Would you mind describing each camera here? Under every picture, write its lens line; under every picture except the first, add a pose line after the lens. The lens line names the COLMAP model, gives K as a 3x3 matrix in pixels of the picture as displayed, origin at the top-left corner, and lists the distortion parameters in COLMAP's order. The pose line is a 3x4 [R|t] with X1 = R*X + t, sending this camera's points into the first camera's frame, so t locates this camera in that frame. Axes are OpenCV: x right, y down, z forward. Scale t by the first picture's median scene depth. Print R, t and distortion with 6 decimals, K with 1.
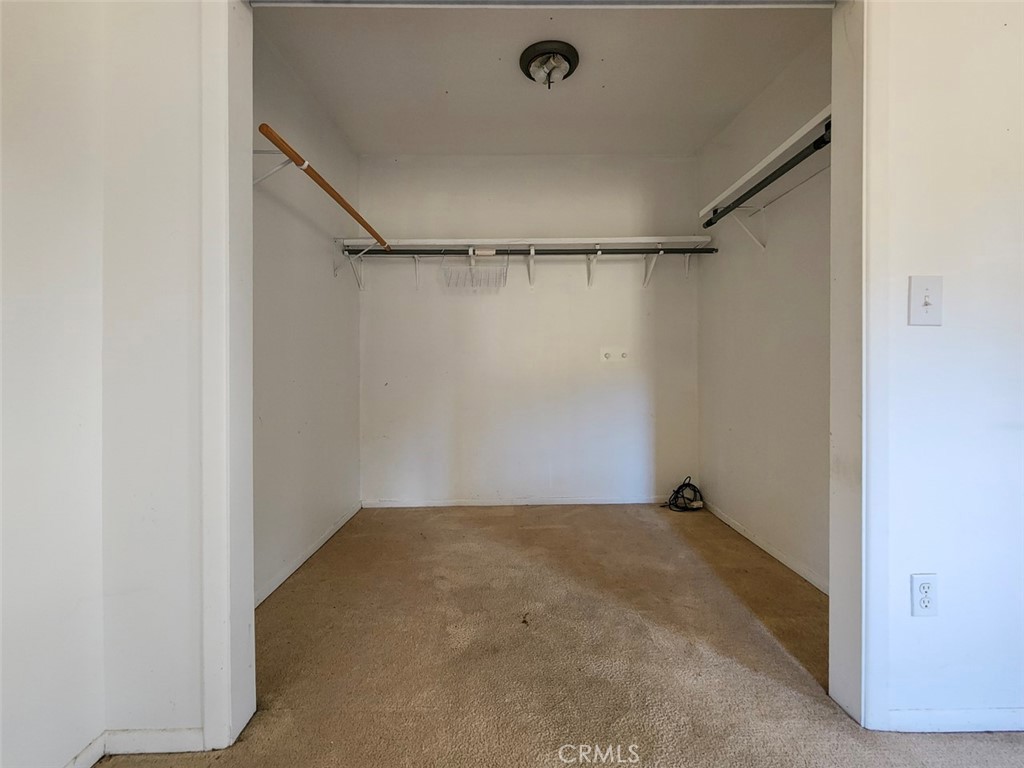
lens RADIAL K [[426.2, 0, 514.2], [0, 426.2, 371.1], [0, 0, 1]] dist [0.001683, 0.000283]
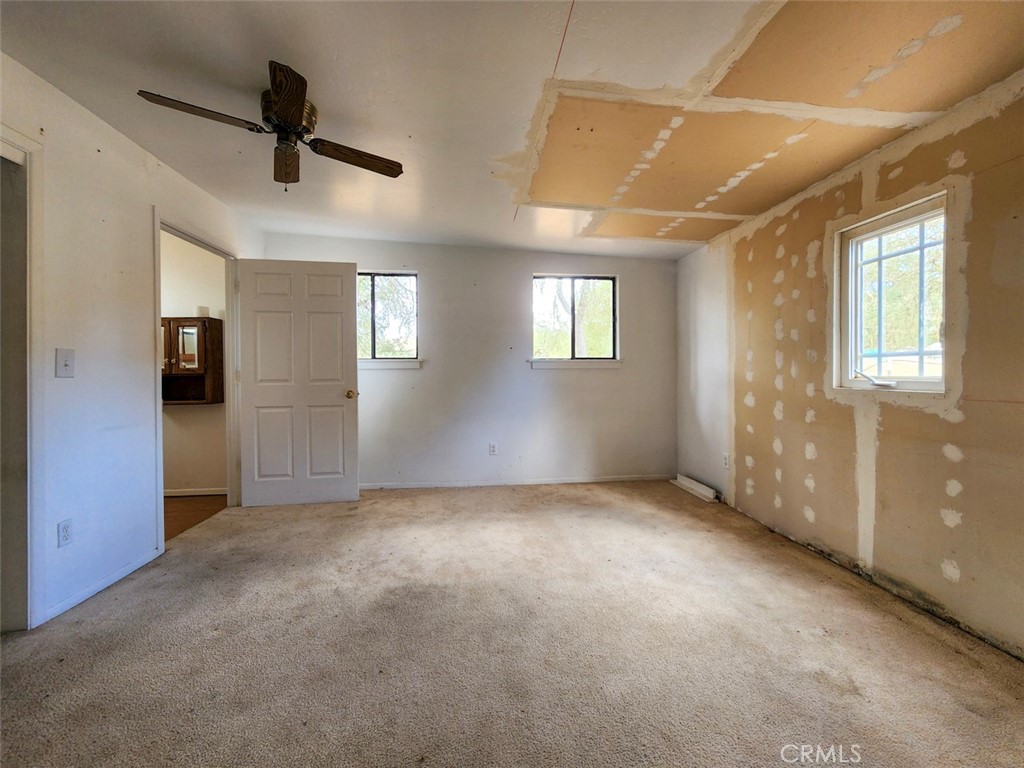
lens RADIAL K [[426.2, 0, 514.2], [0, 426.2, 371.1], [0, 0, 1]] dist [0.001683, 0.000283]
pose [[-0.079954, -0.001518, 0.996797, -0.680662], [0.013549, 0.999905, 0.002610, -0.081216], [-0.996706, 0.013714, -0.079926, -0.509704]]
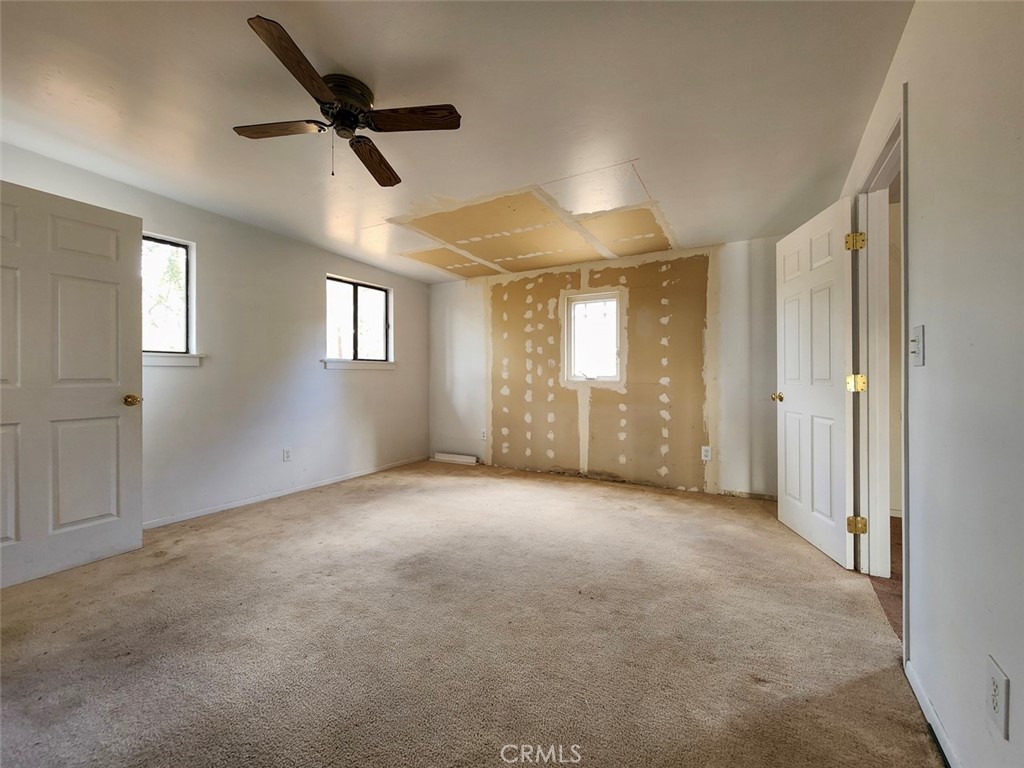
lens RADIAL K [[426.2, 0, 514.2], [0, 426.2, 371.1], [0, 0, 1]] dist [0.001683, 0.000283]
pose [[-0.852839, 0.003189, 0.522164, -0.414909], [0.004121, 0.999991, 0.000623, -0.068386], [-0.522158, 0.002683, -0.852845, 0.866694]]
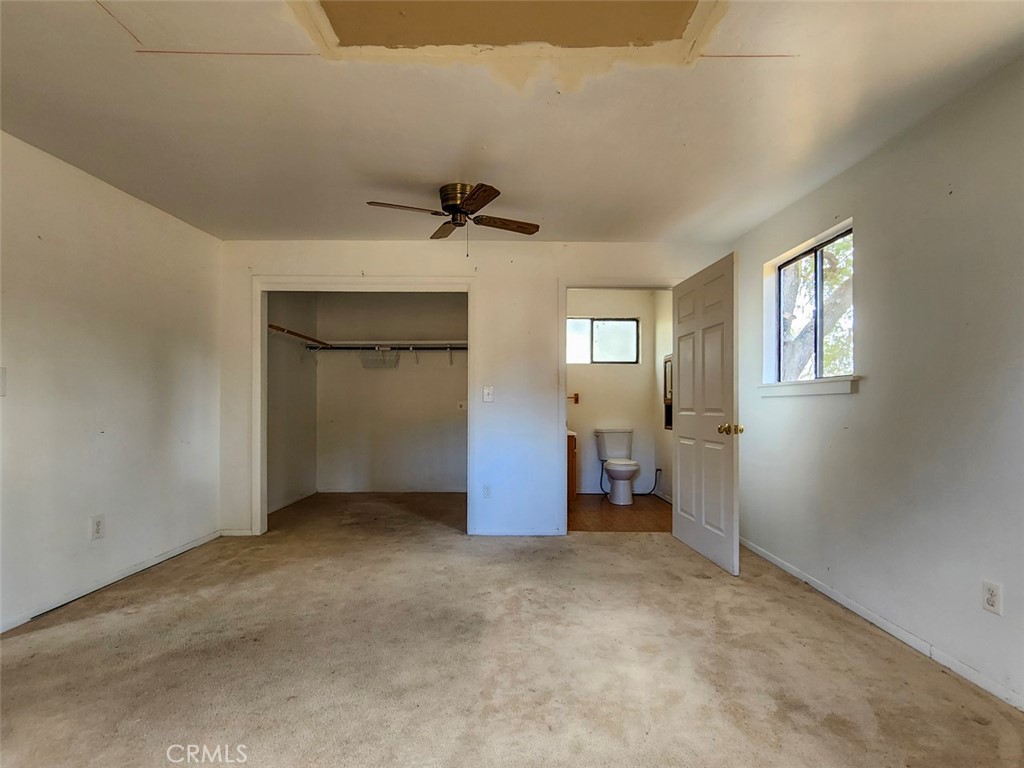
lens RADIAL K [[475.7, 0, 520.7], [0, 475.7, 410.6], [0, 0, 1]] dist [-0.000978, -0.000205]
pose [[0.999986, 0.005323, 0.000639, 0.893202], [-0.005324, 0.999982, 0.002634, -0.042115], [-0.000625, -0.002638, 0.999996, -1.788104]]
